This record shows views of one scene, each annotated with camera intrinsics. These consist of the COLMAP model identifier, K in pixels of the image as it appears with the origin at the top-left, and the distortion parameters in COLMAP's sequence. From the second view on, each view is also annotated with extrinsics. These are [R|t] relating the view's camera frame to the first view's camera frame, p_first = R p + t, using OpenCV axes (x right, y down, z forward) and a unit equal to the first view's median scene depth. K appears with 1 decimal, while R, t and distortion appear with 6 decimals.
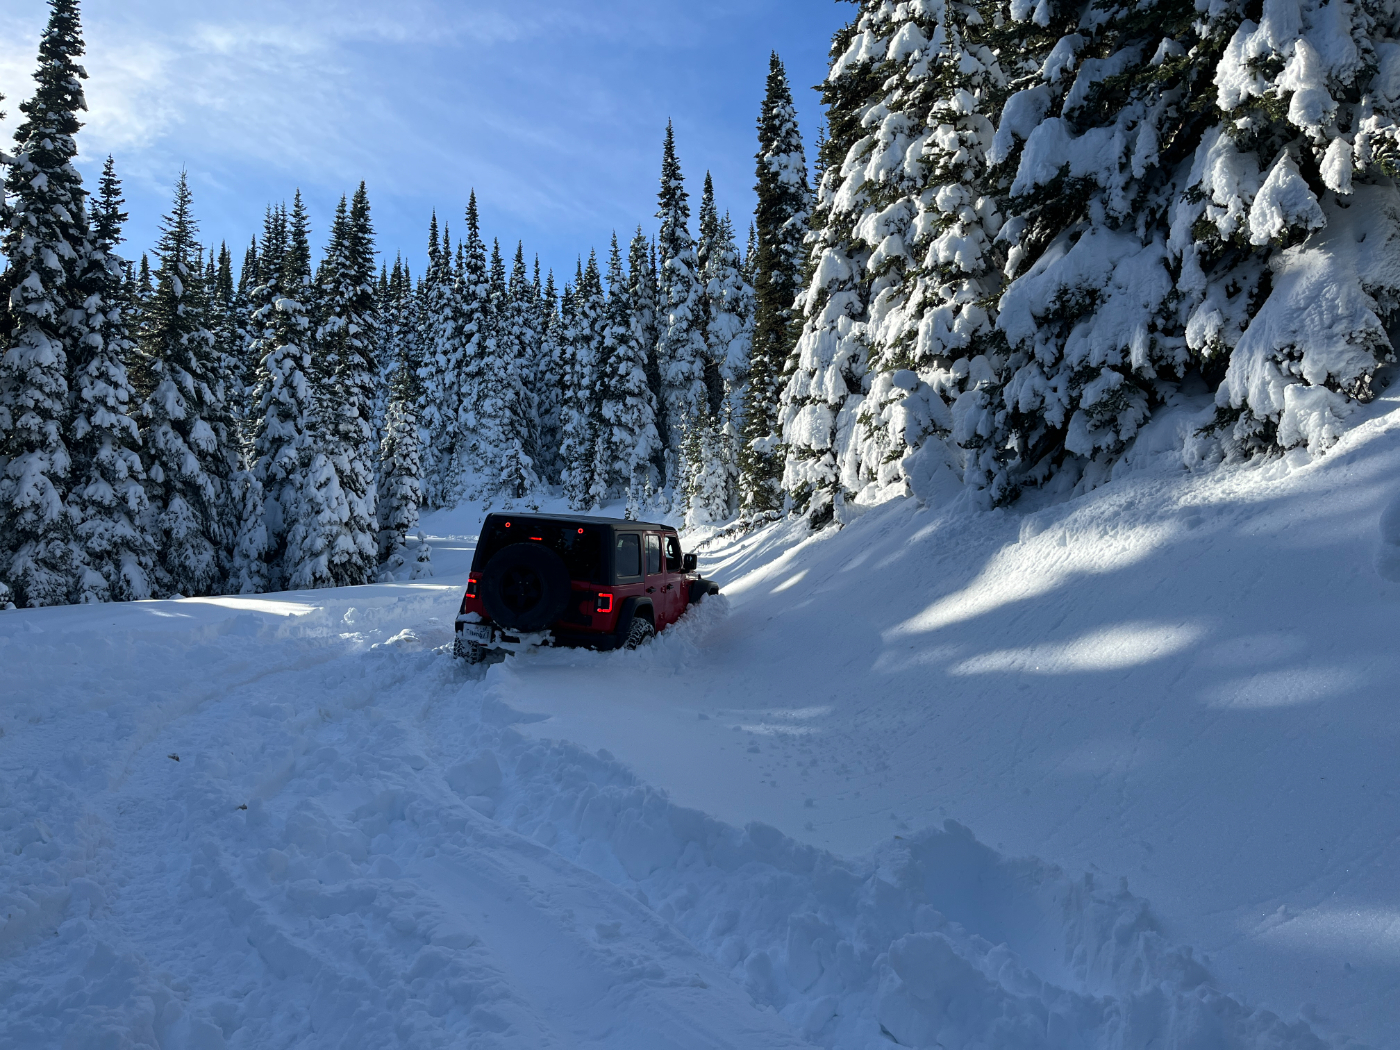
lens RADIAL K [[1041.5, 0, 703.0], [0, 1041.5, 518.4], [0, 0, 1]] dist [0.009674, -0.004921]
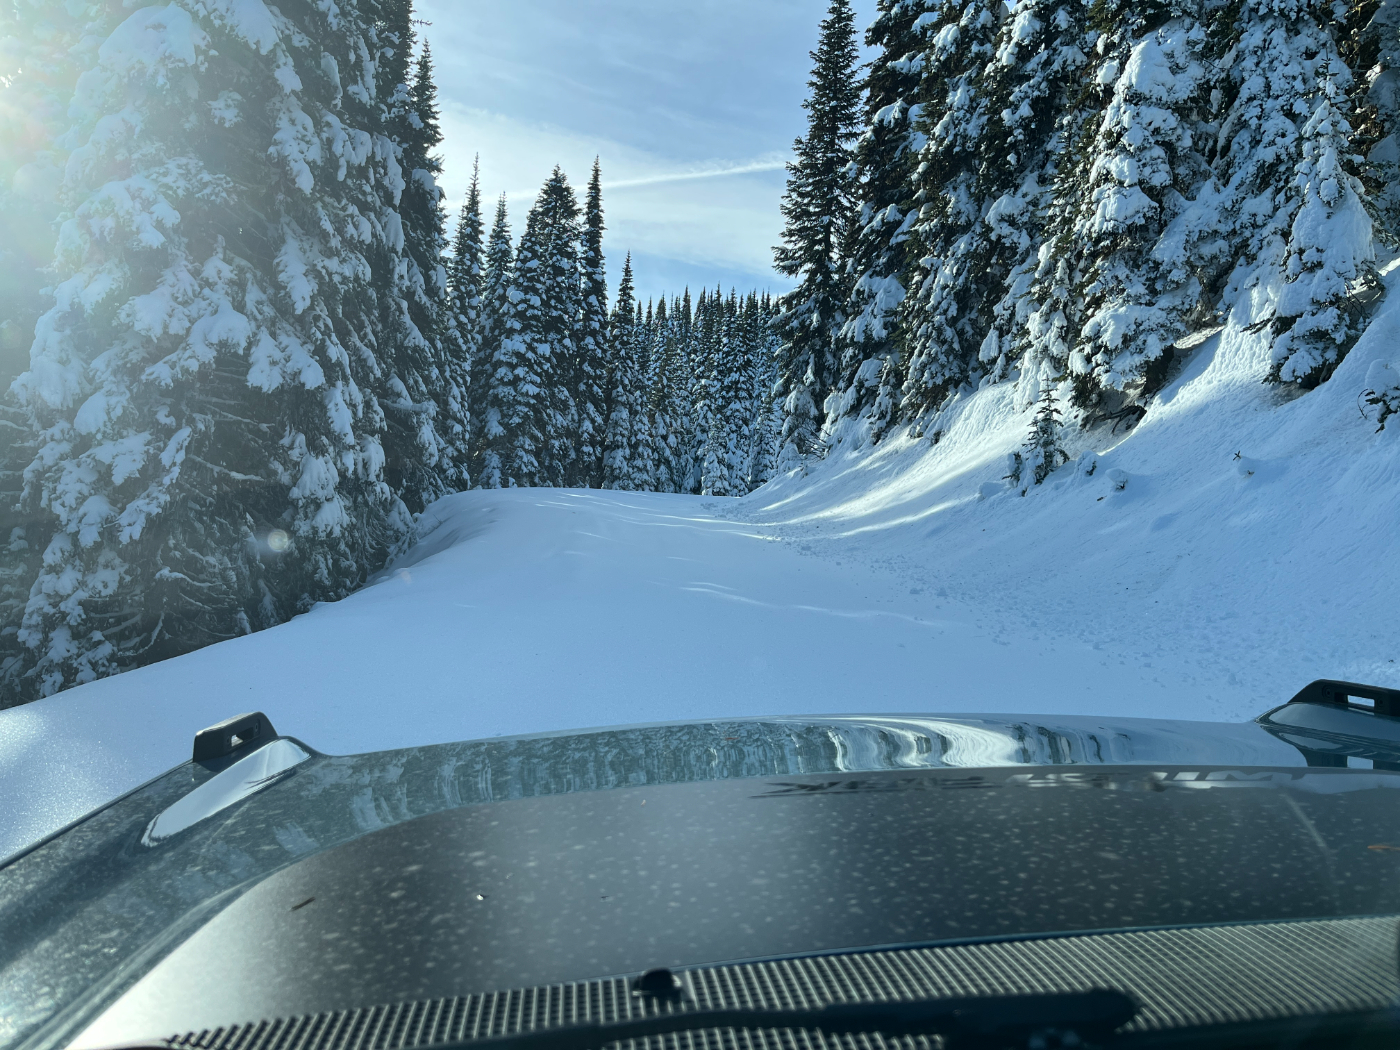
lens RADIAL K [[1041.5, 0, 700.2], [0, 1041.5, 532.0], [0, 0, 1]] dist [0.009674, -0.004921]
pose [[0.915009, 0.052311, -0.400027, 0.672658], [-0.033005, 0.997940, 0.055004, 0.000261], [0.402080, -0.037127, 0.914851, -1.434654]]
